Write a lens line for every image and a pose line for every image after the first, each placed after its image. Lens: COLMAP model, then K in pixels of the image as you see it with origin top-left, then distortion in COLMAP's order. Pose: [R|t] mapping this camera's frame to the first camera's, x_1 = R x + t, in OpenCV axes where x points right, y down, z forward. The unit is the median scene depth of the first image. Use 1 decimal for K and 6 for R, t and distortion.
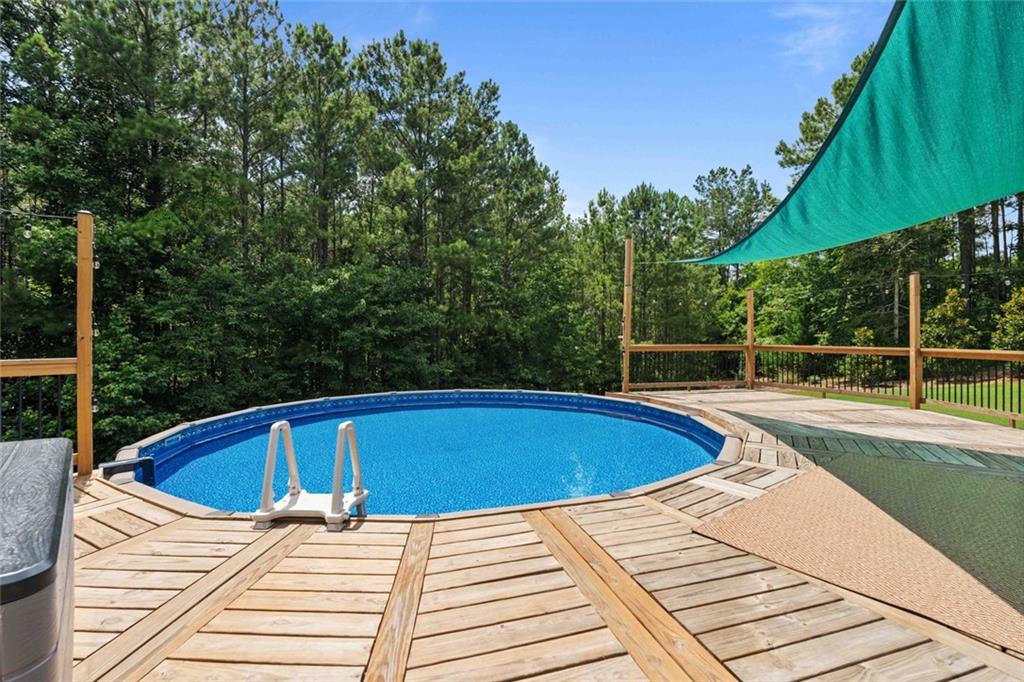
lens RADIAL K [[451.6, 0, 514.2], [0, 451.6, 342.5], [0, 0, 1]] dist [-0.005028, -0.000573]
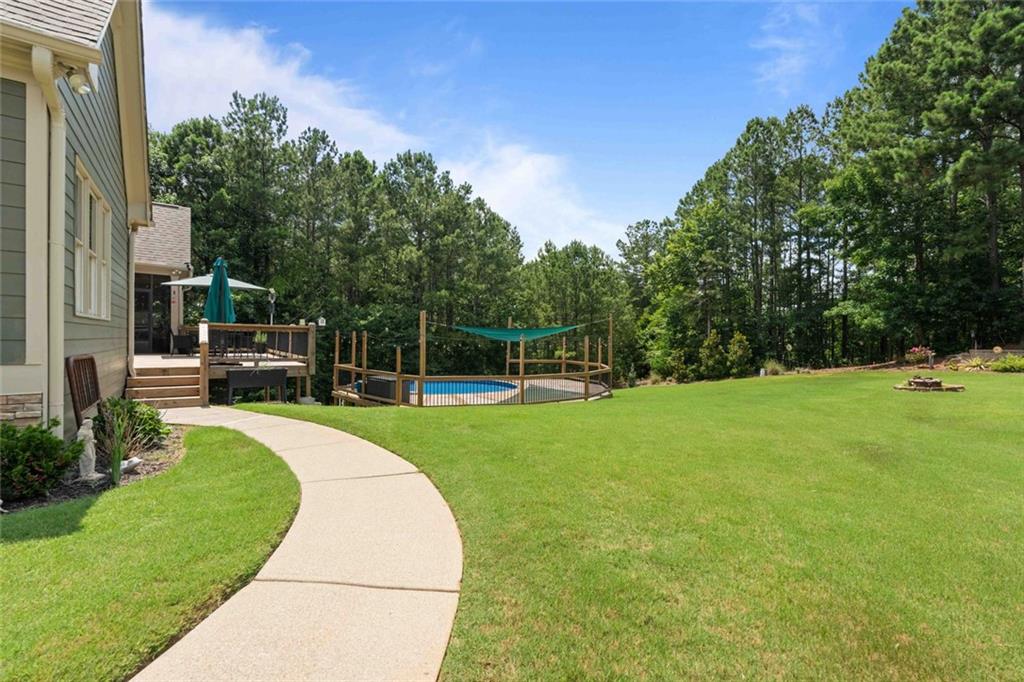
lens RADIAL K [[451.6, 0, 514.7], [0, 451.6, 338.4], [0, 0, 1]] dist [-0.005028, -0.000573]
pose [[0.999275, 0.019622, 0.032637, 0.059688], [-0.019209, 0.999732, -0.012915, -0.023417], [-0.032882, 0.012278, 0.999384, -0.436731]]
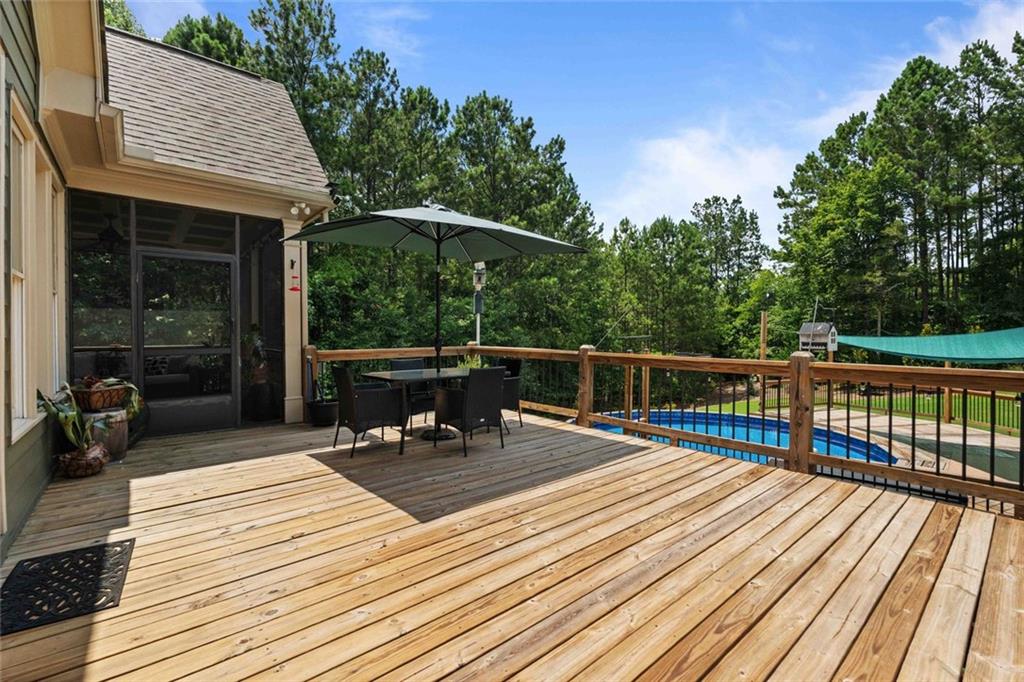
lens RADIAL K [[451.6, 0, 515.2], [0, 451.6, 336.7], [0, 0, 1]] dist [-0.005028, -0.000573]
pose [[0.995553, 0.001257, 0.094197, -0.219647], [-0.001128, 0.999998, -0.001420, -0.042862], [-0.094198, 0.001308, 0.995553, -0.130473]]
